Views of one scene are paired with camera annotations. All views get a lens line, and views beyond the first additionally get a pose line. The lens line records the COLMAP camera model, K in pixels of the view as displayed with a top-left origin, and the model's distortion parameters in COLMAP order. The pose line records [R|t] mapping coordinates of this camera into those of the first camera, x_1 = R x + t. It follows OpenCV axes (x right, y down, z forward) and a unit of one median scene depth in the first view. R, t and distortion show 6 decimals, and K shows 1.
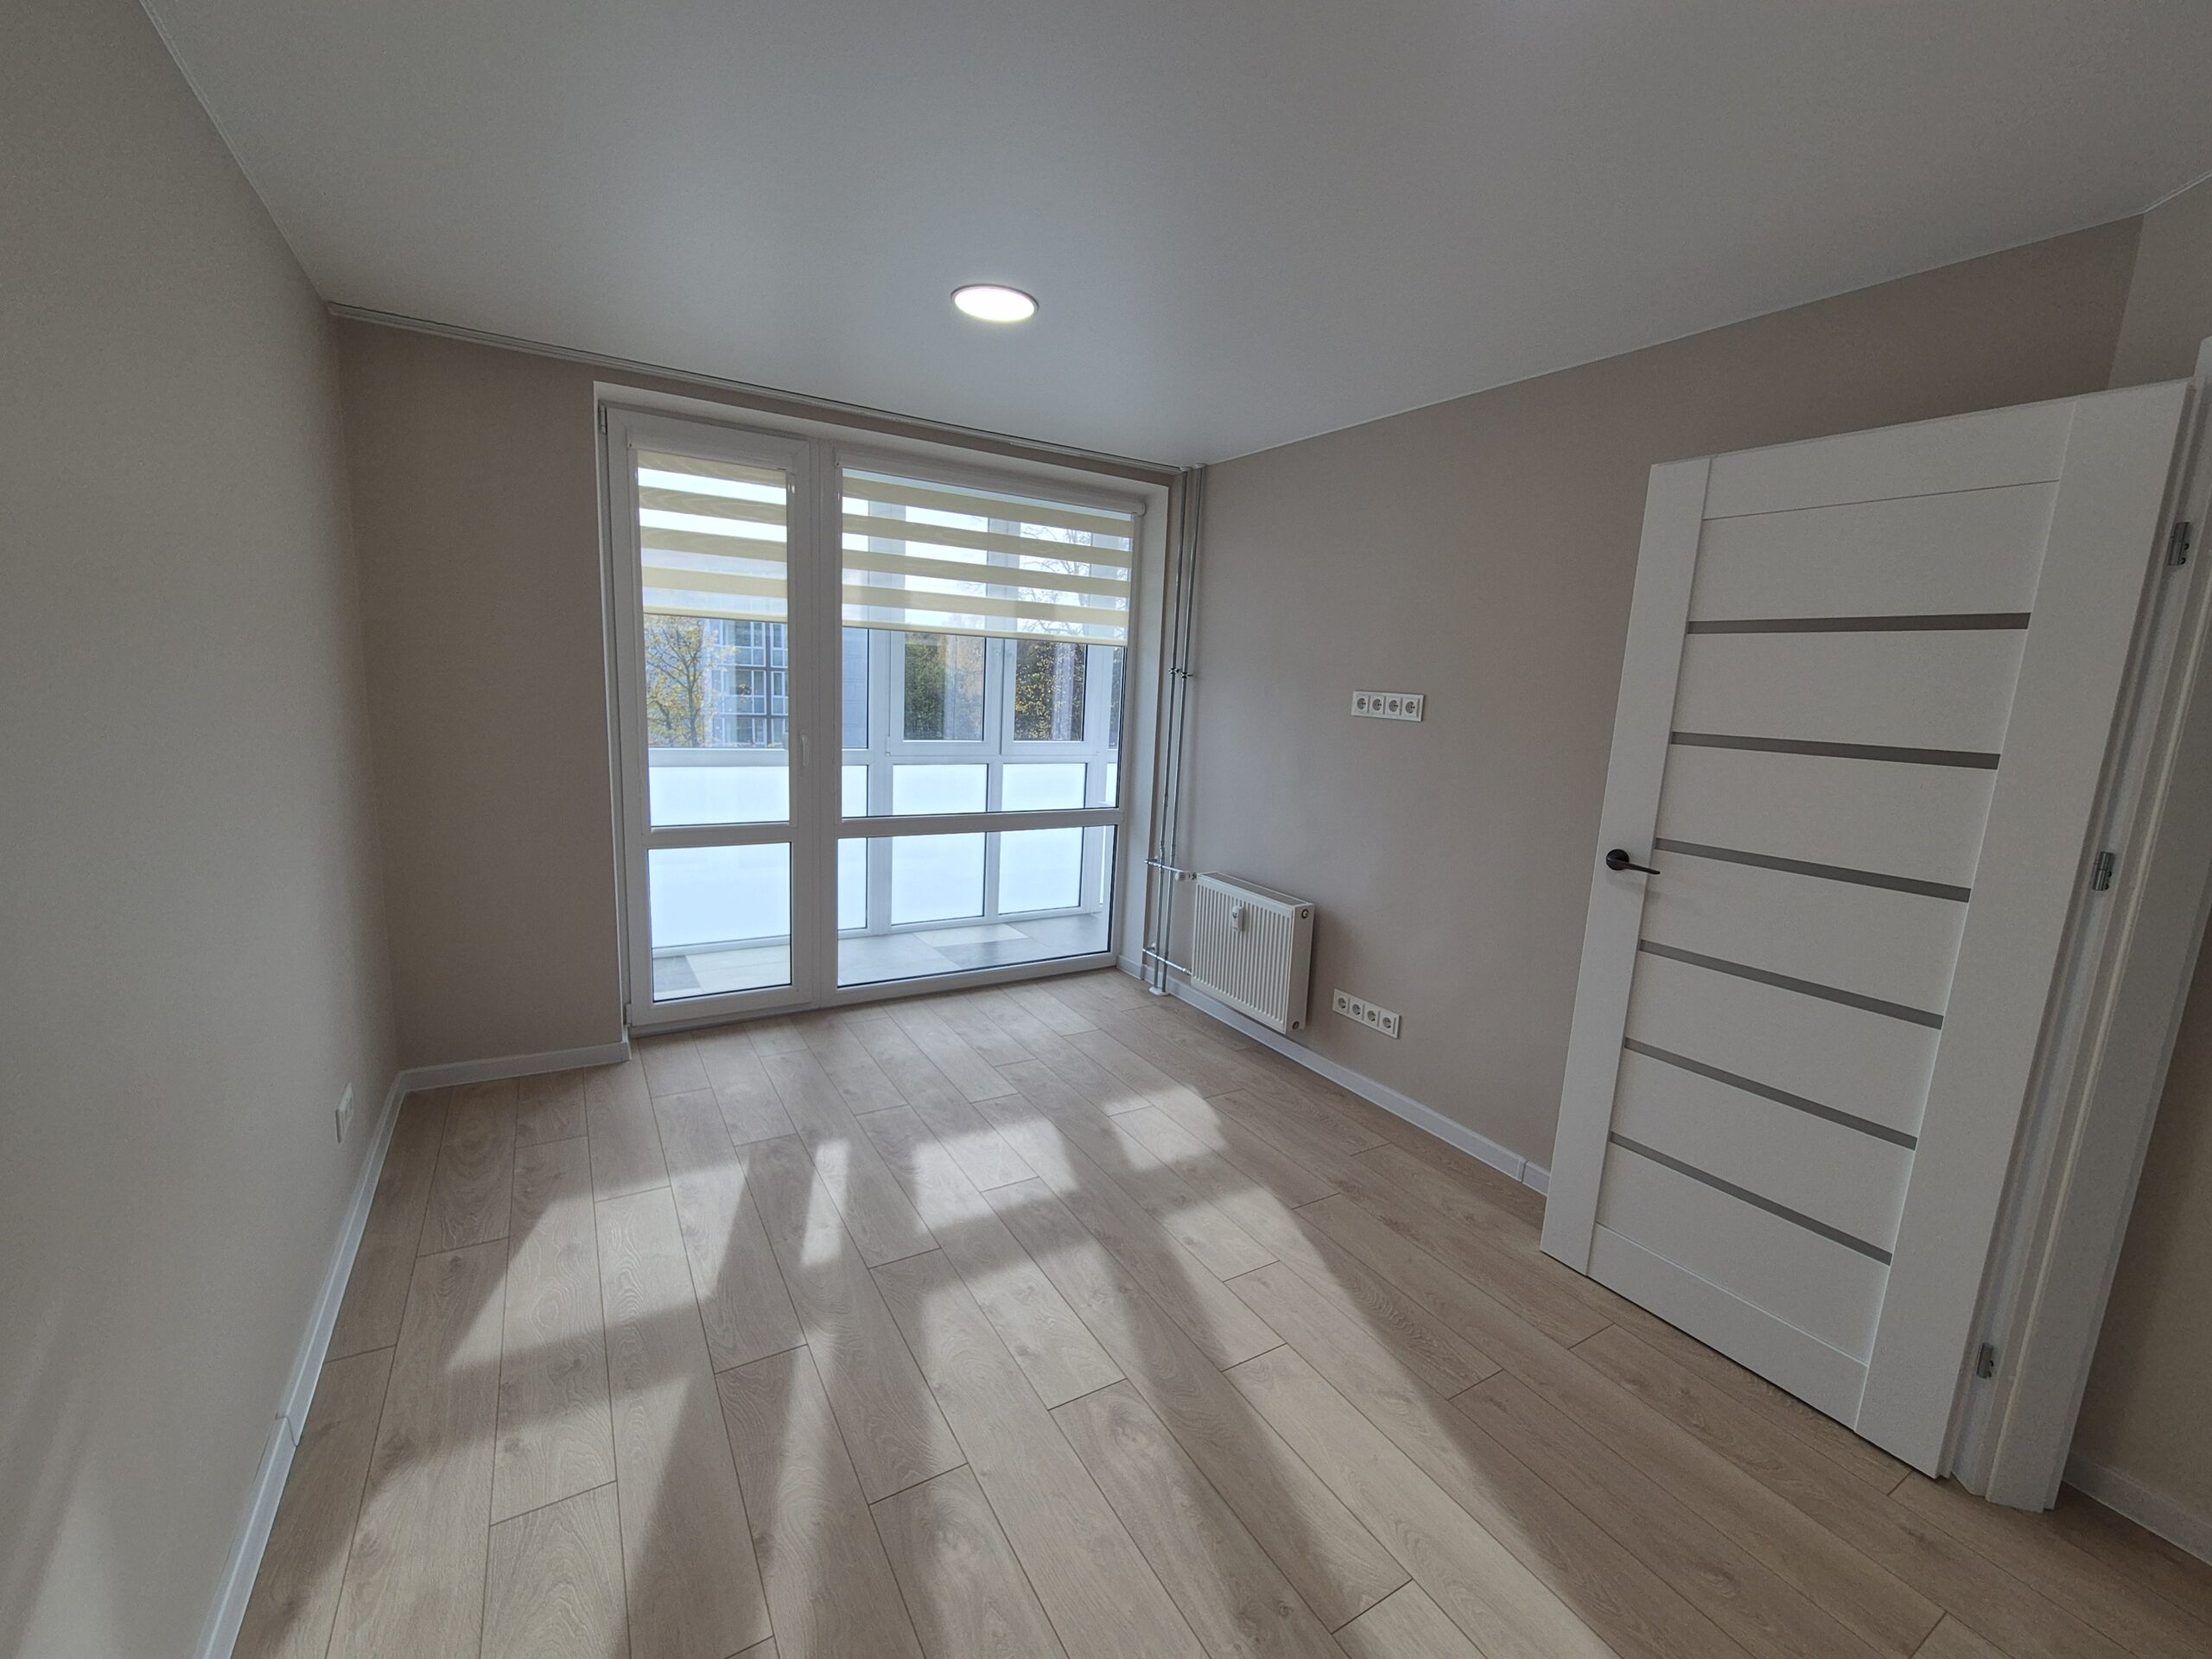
lens RADIAL K [[908.5, 0, 1094.8], [0, 908.5, 835.6], [0, 0, 1]] dist [-0.004291, 0.002942]
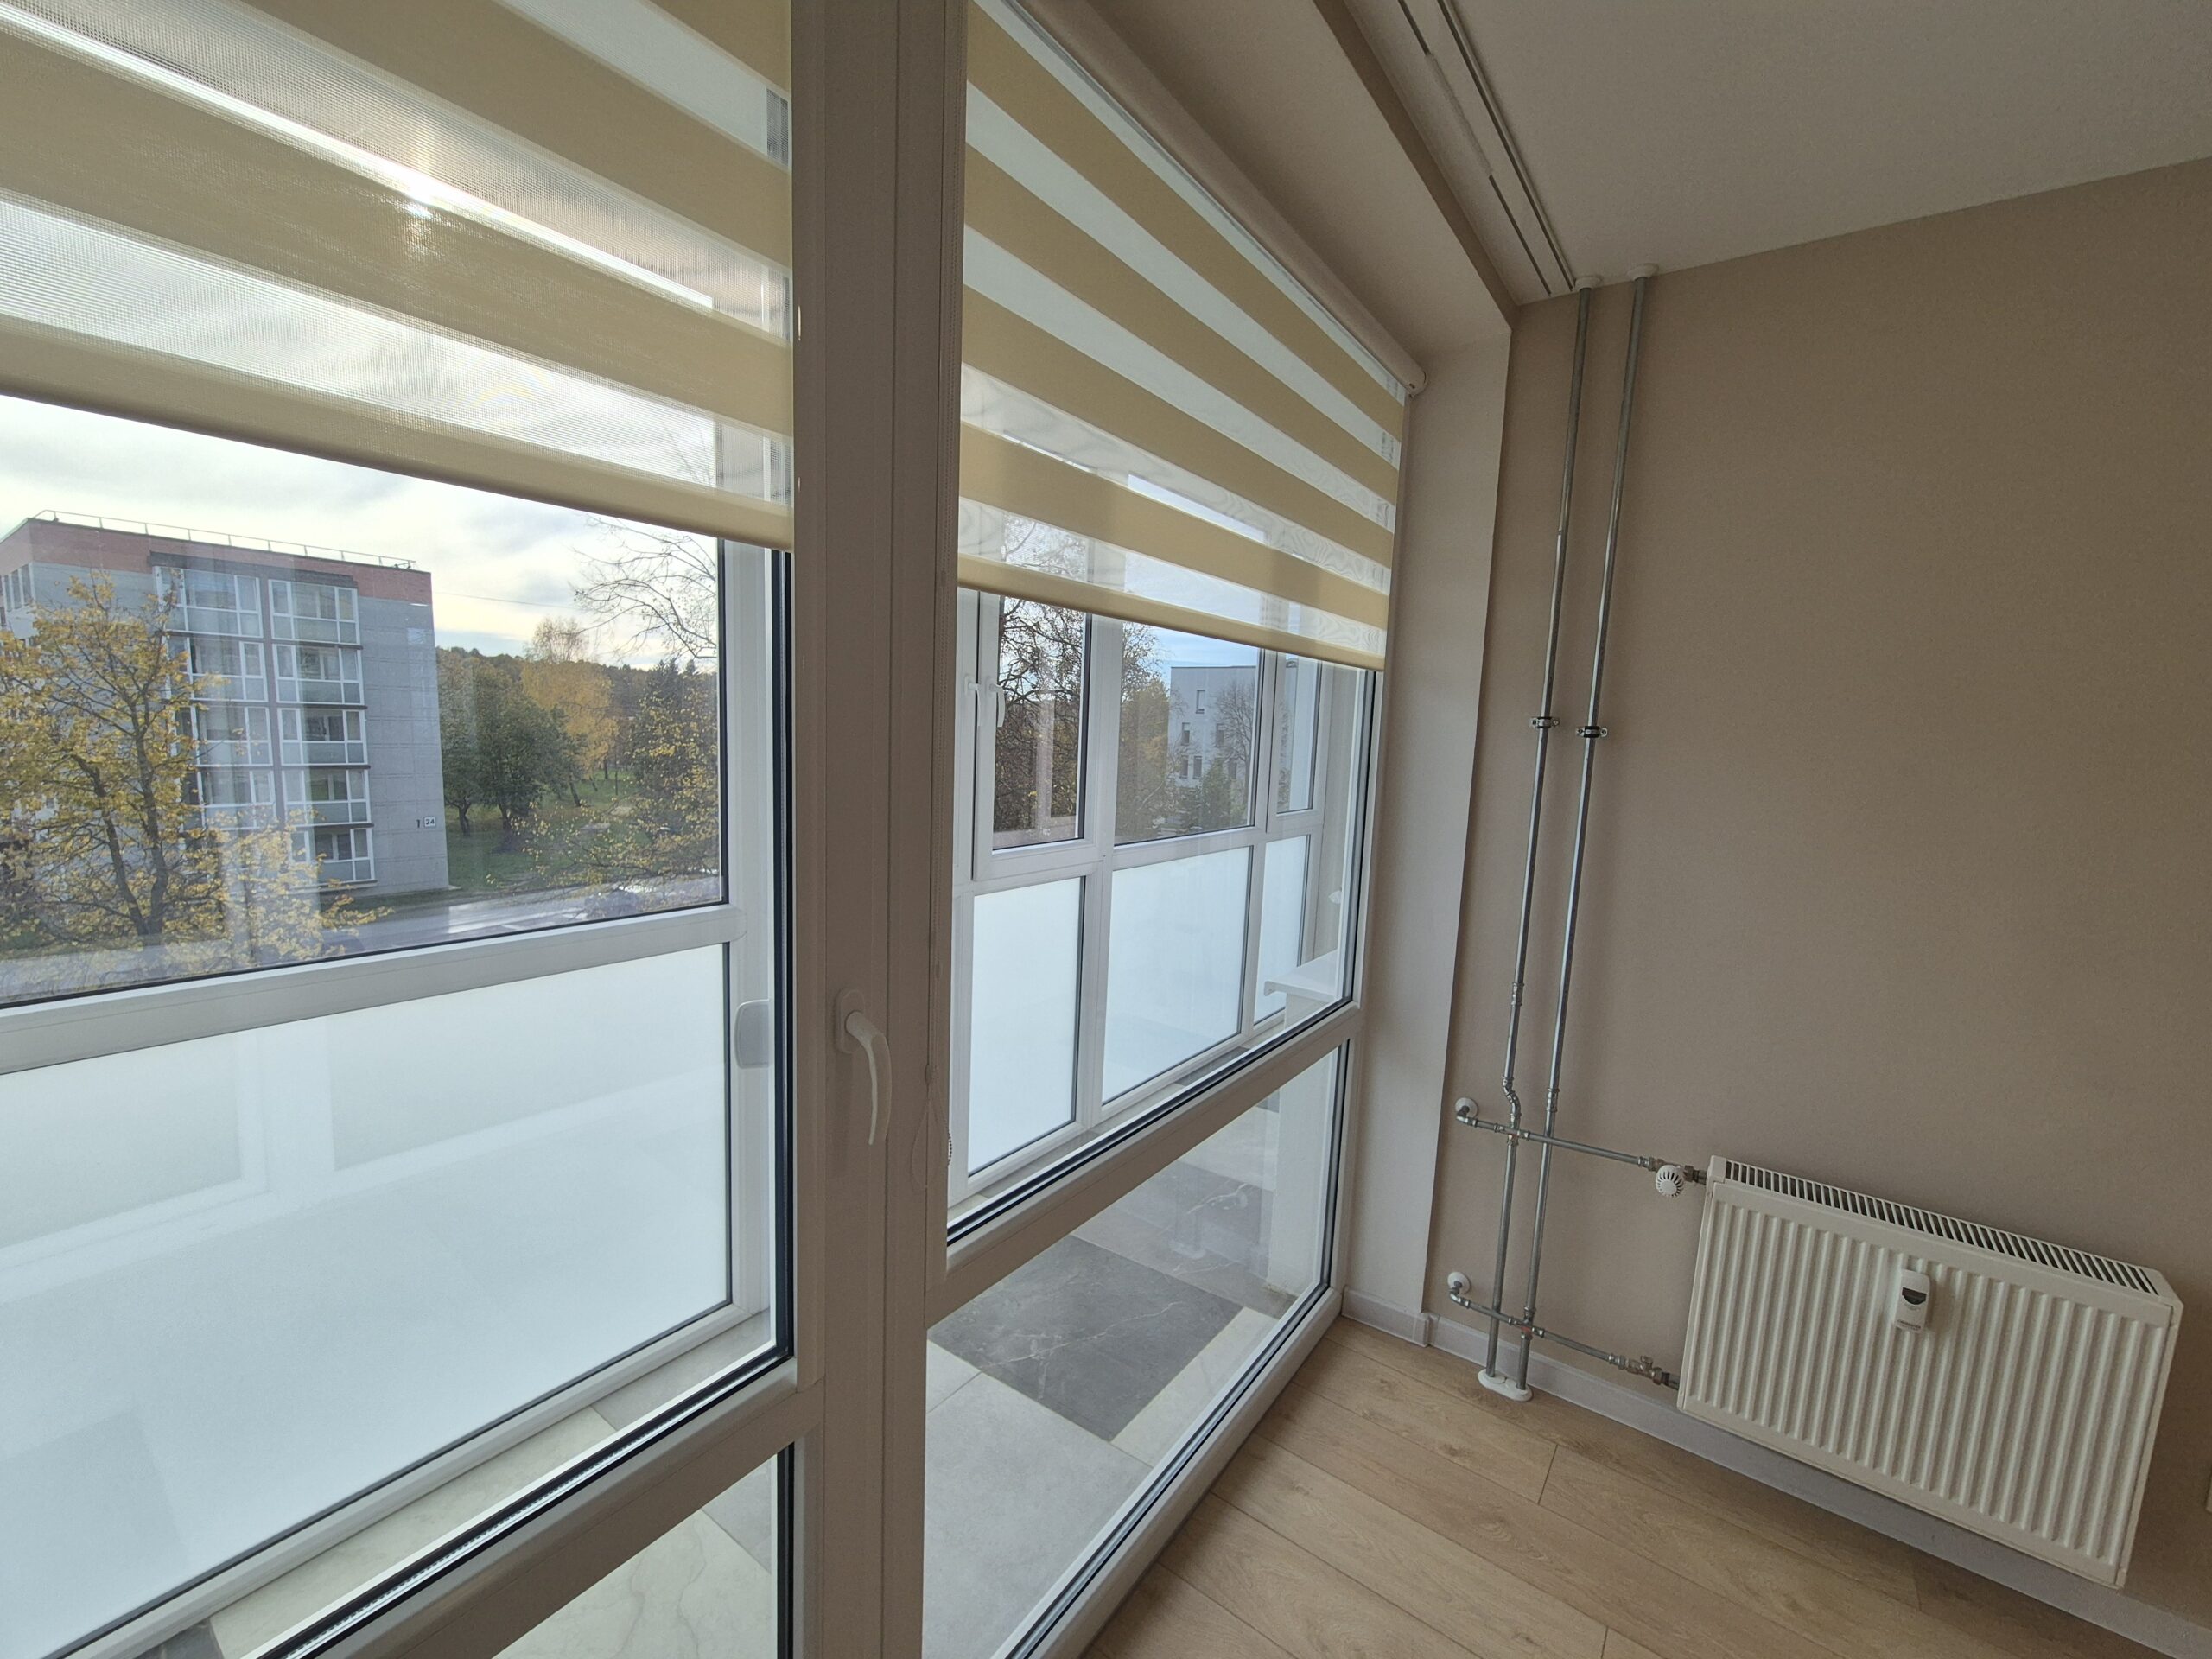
lens RADIAL K [[908.5, 0, 1094.6], [0, 908.5, 840.9], [0, 0, 1]] dist [-0.004291, 0.002942]
pose [[0.922664, -0.062657, 0.380480, -0.406793], [0.073681, 0.997177, -0.014464, -0.171984], [-0.378500, 0.041379, 0.924676, 0.863606]]
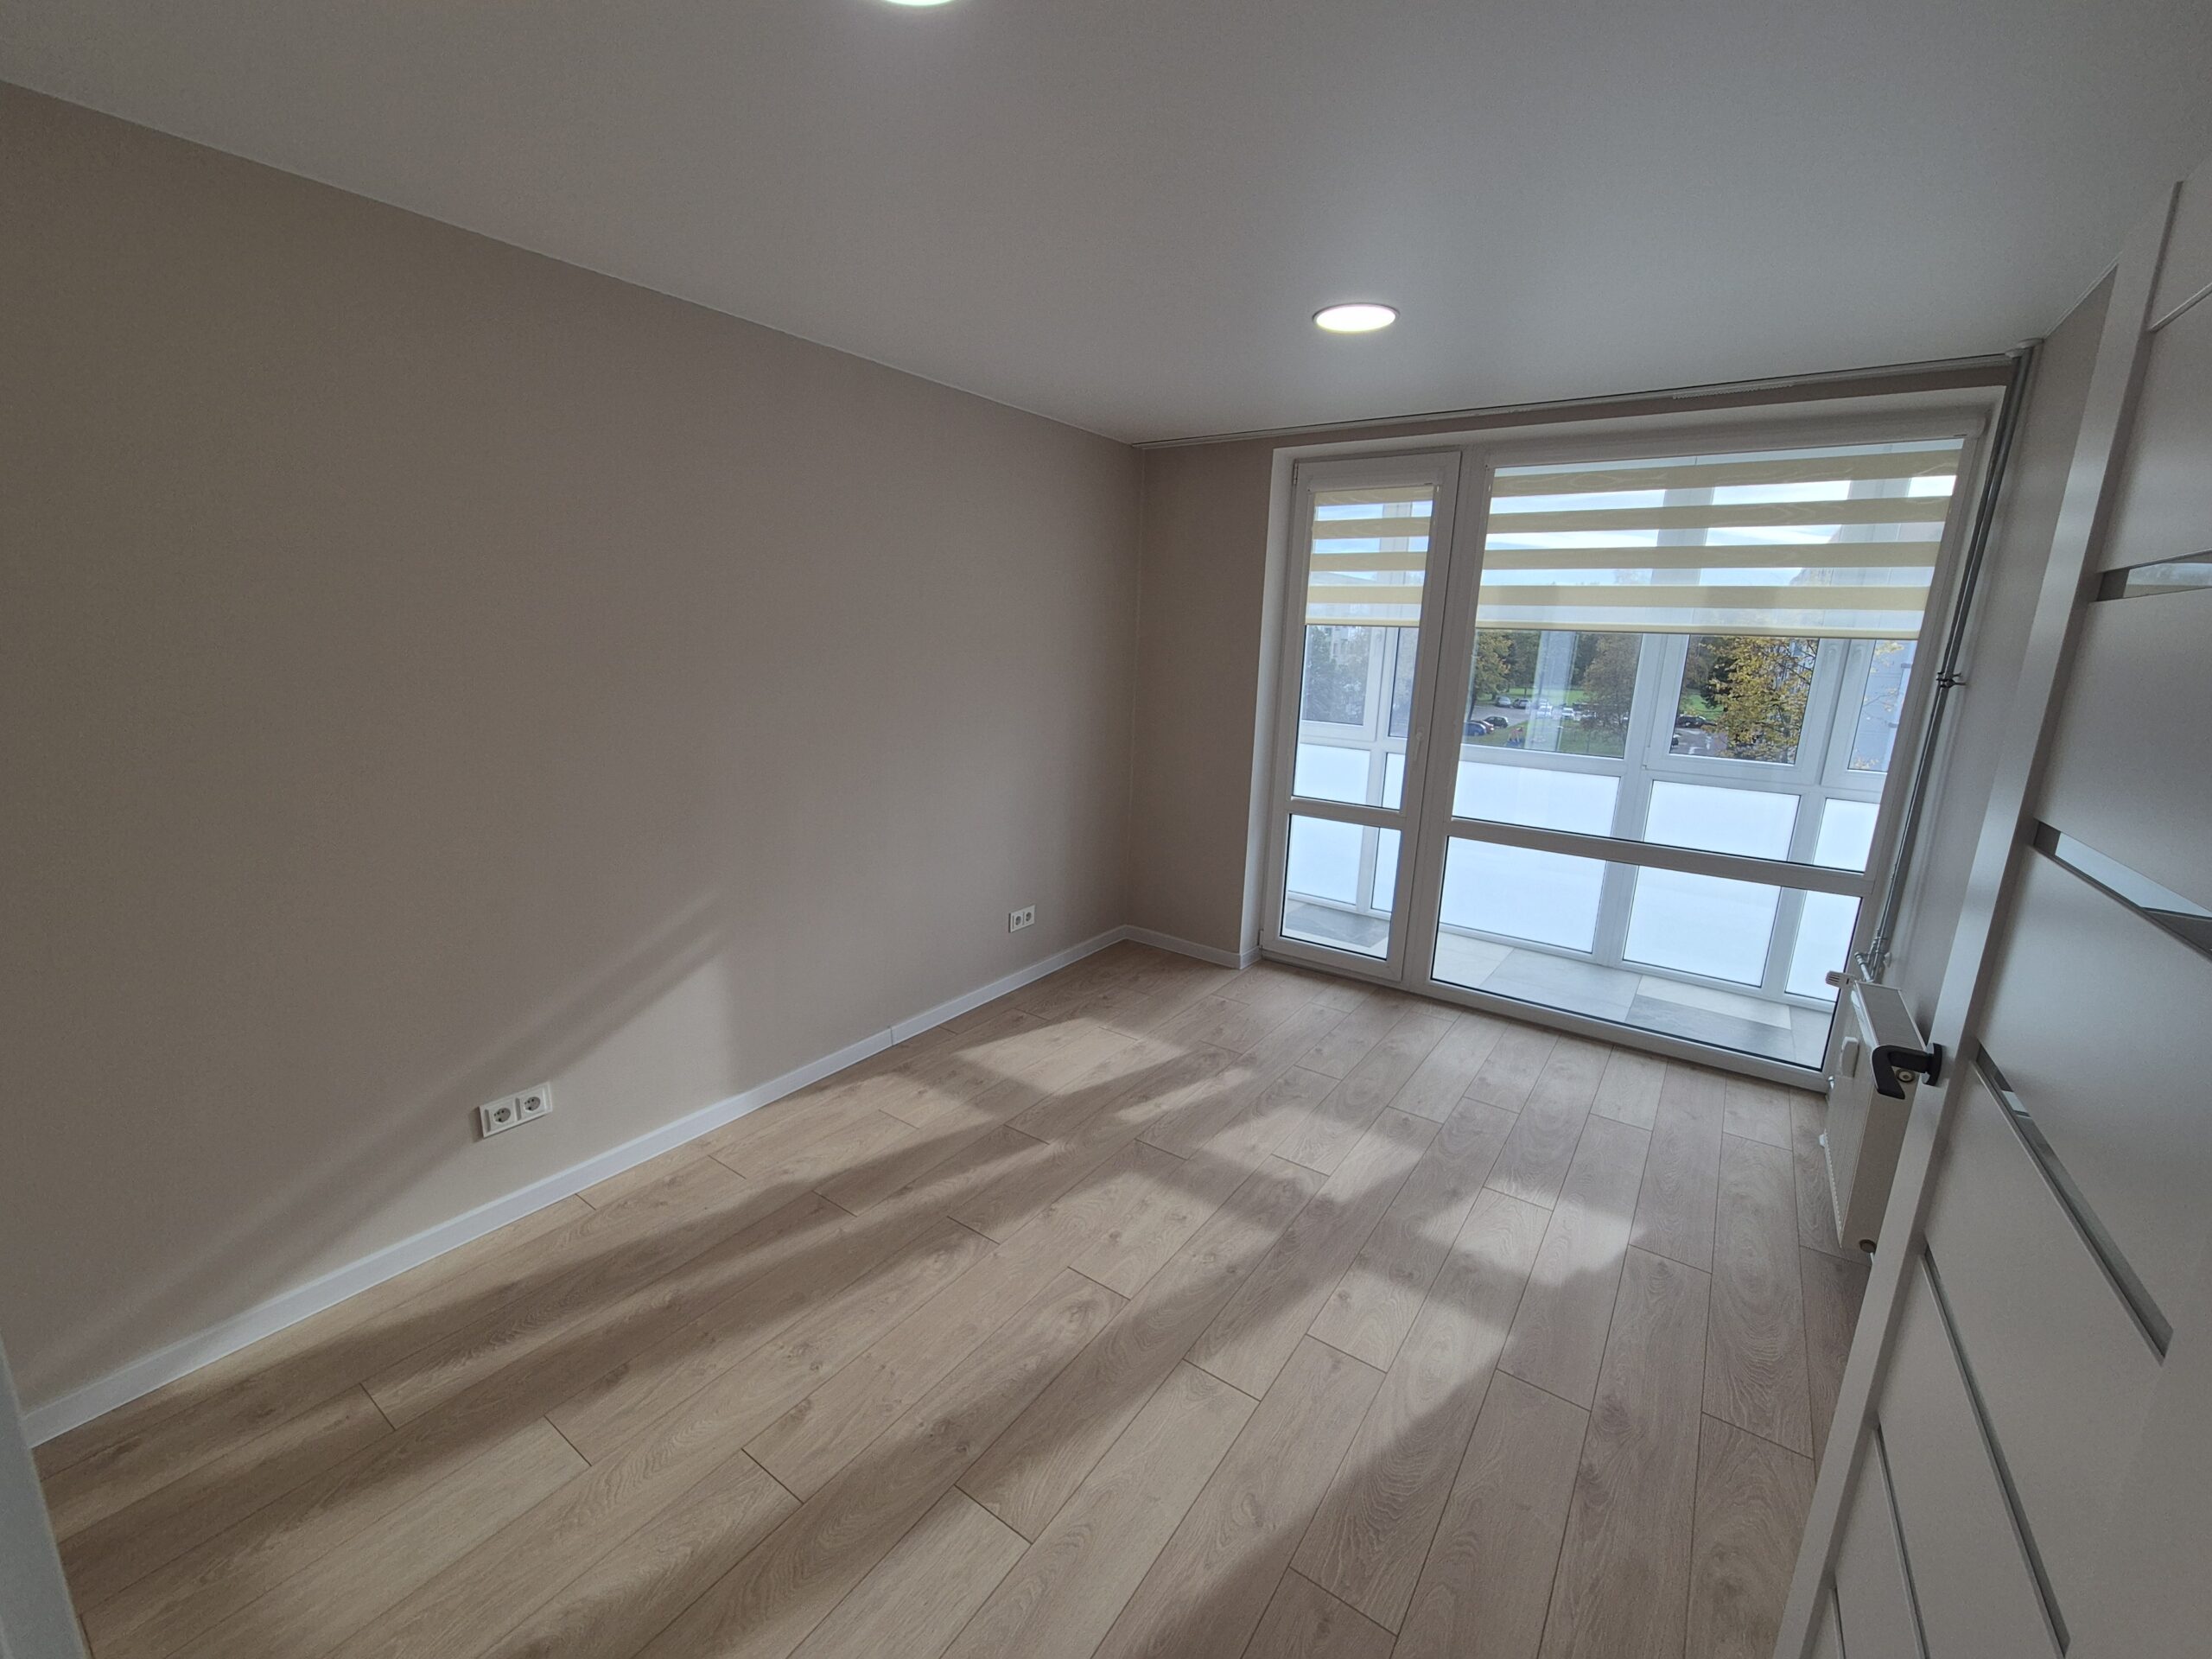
lens RADIAL K [[908.5, 0, 1108.3], [0, 908.5, 834.6], [0, 0, 1]] dist [-0.004291, 0.002942]
pose [[0.411573, 0.166512, -0.896036, 0.577096], [-0.167450, 0.980247, 0.105246, -0.050672], [0.895861, 0.106725, 0.431326, 0.264047]]
